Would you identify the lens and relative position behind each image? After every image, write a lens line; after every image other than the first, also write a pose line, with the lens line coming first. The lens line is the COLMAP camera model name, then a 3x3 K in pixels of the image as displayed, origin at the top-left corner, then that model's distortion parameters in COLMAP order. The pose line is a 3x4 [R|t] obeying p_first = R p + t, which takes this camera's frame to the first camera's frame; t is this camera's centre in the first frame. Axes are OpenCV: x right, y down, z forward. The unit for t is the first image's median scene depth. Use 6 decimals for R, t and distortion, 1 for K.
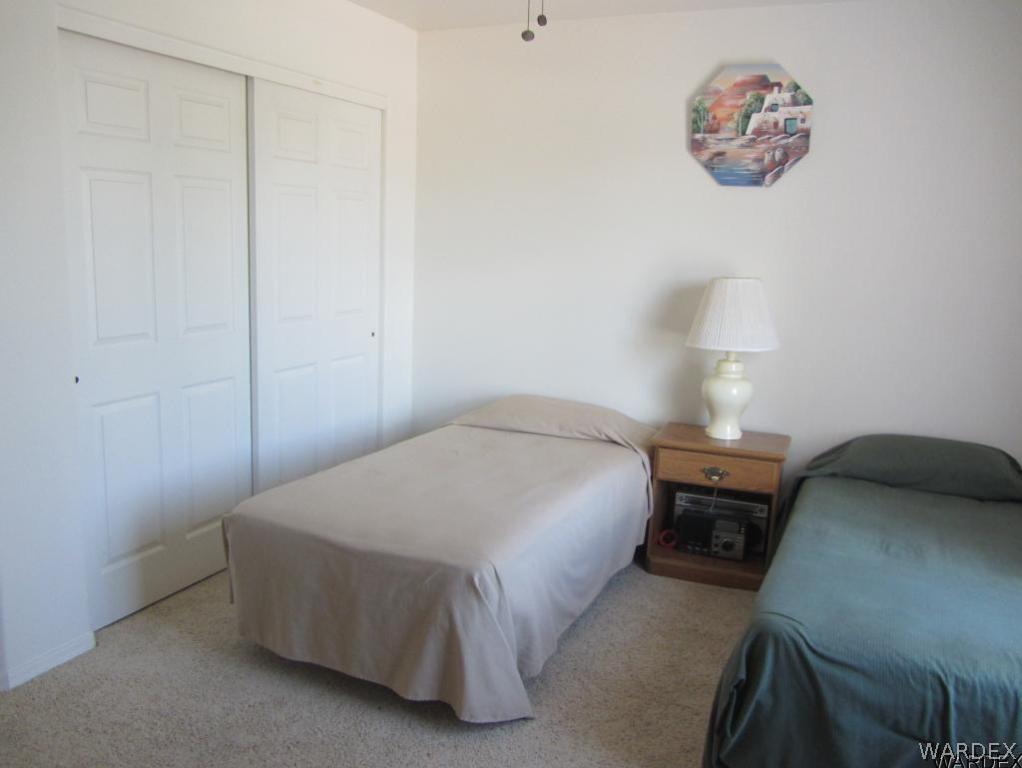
lens RADIAL K [[847.6, 0, 511.0], [0, 847.6, 384.0], [0, 0, 1]] dist [-0.035277, 0.005459]
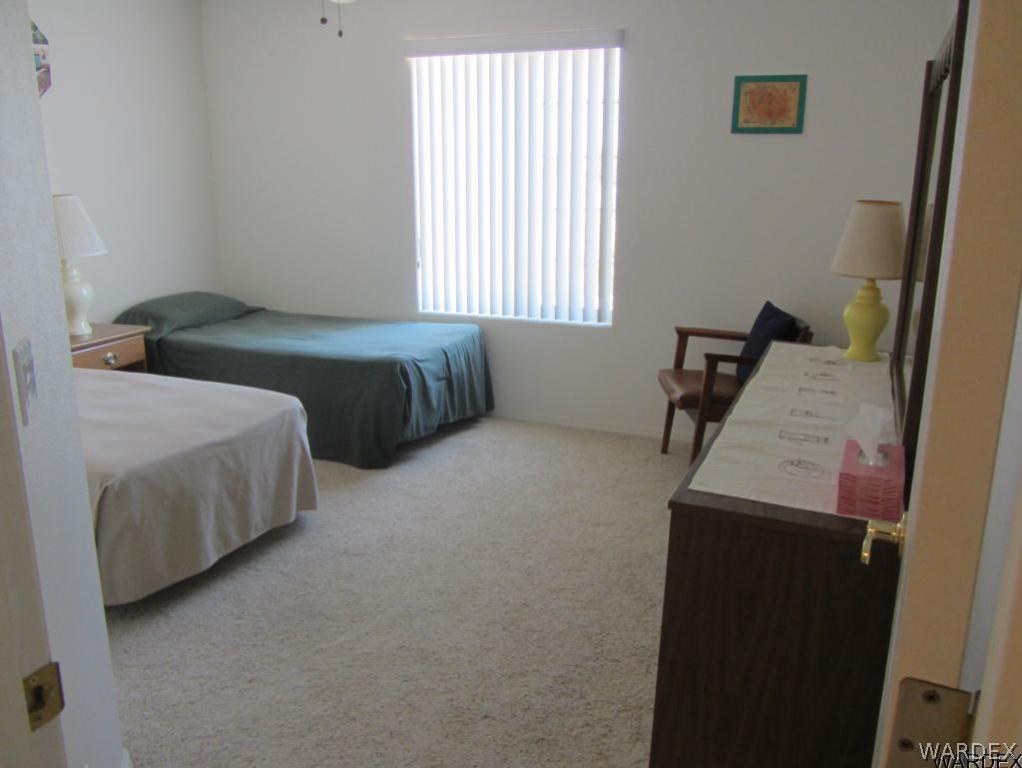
lens RADIAL K [[847.6, 0, 511.0], [0, 847.6, 384.0], [0, 0, 1]] dist [-0.035277, 0.005459]
pose [[-0.020311, -0.286922, 0.957739, -0.920059], [0.179219, 0.941375, 0.285821, -0.100412], [-0.983600, 0.177450, 0.032301, 0.403598]]
